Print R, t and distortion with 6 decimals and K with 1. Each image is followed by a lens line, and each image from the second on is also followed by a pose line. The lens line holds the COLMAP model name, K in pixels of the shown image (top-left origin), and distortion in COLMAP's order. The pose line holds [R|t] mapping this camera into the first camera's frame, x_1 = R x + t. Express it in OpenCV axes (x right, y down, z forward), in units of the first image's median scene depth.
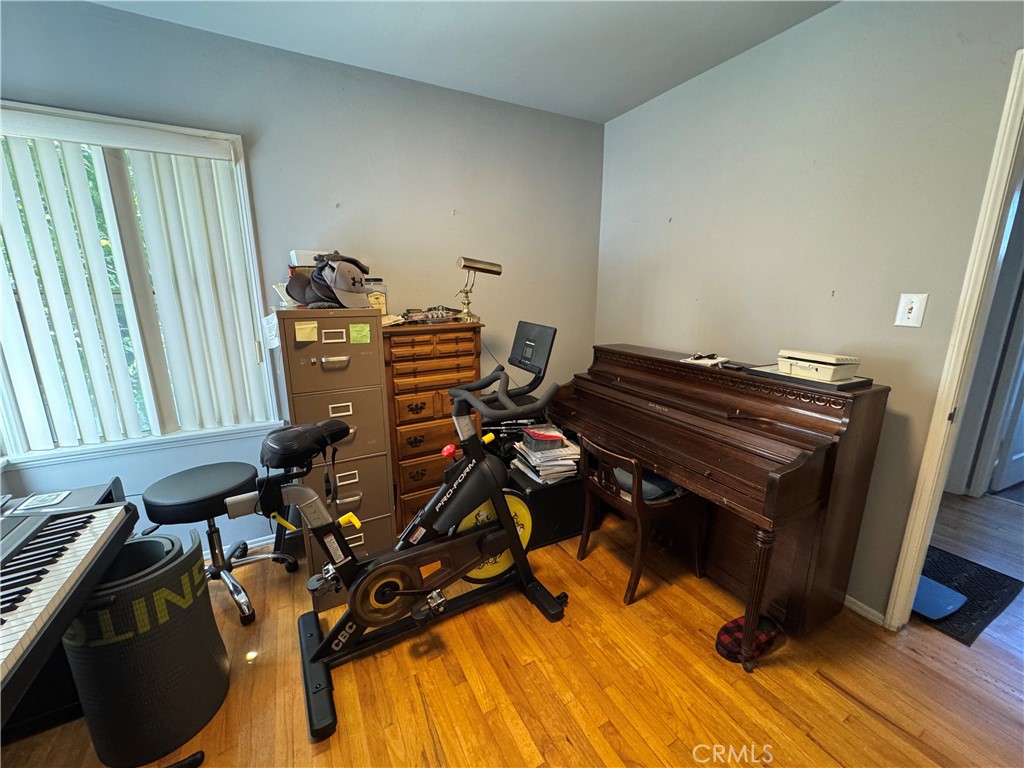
lens RADIAL K [[409.4, 0, 512.9], [0, 409.4, 381.4], [0, 0, 1]] dist [-0.003418, 0.000333]
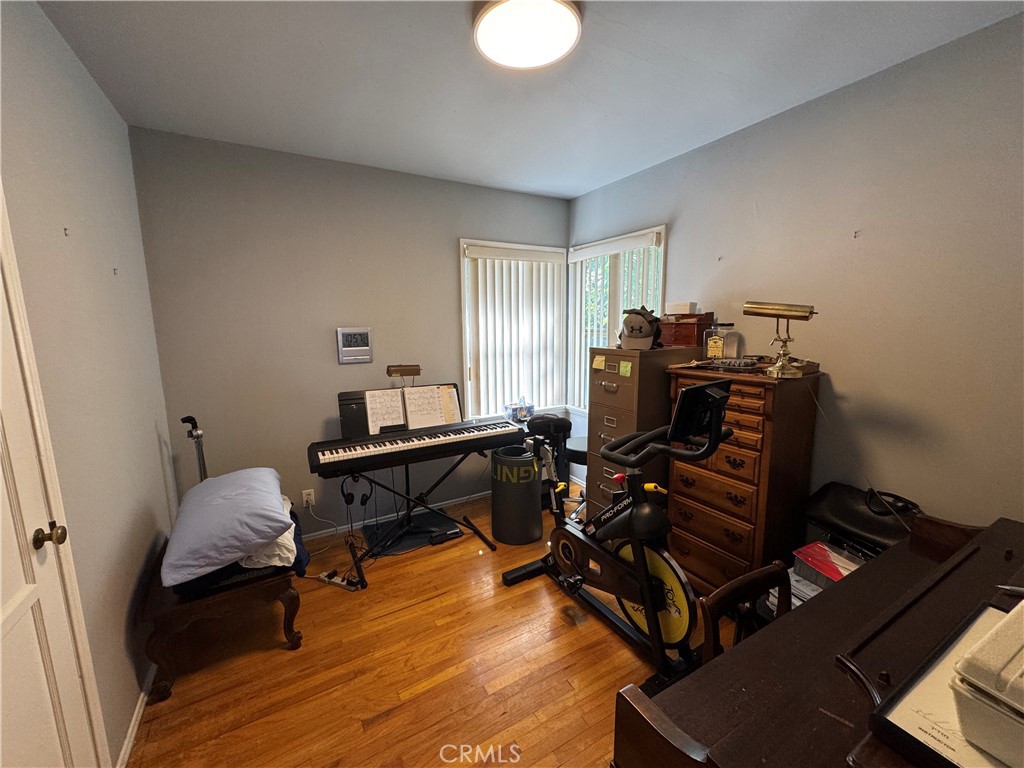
lens RADIAL K [[409.4, 0, 509.5], [0, 409.4, 384.7], [0, 0, 1]] dist [-0.003418, 0.000333]
pose [[0.011379, 0.151744, -0.988354, 0.923390], [-0.211713, 0.966375, 0.145932, -0.181166], [0.977266, 0.207587, 0.043123, 0.600588]]
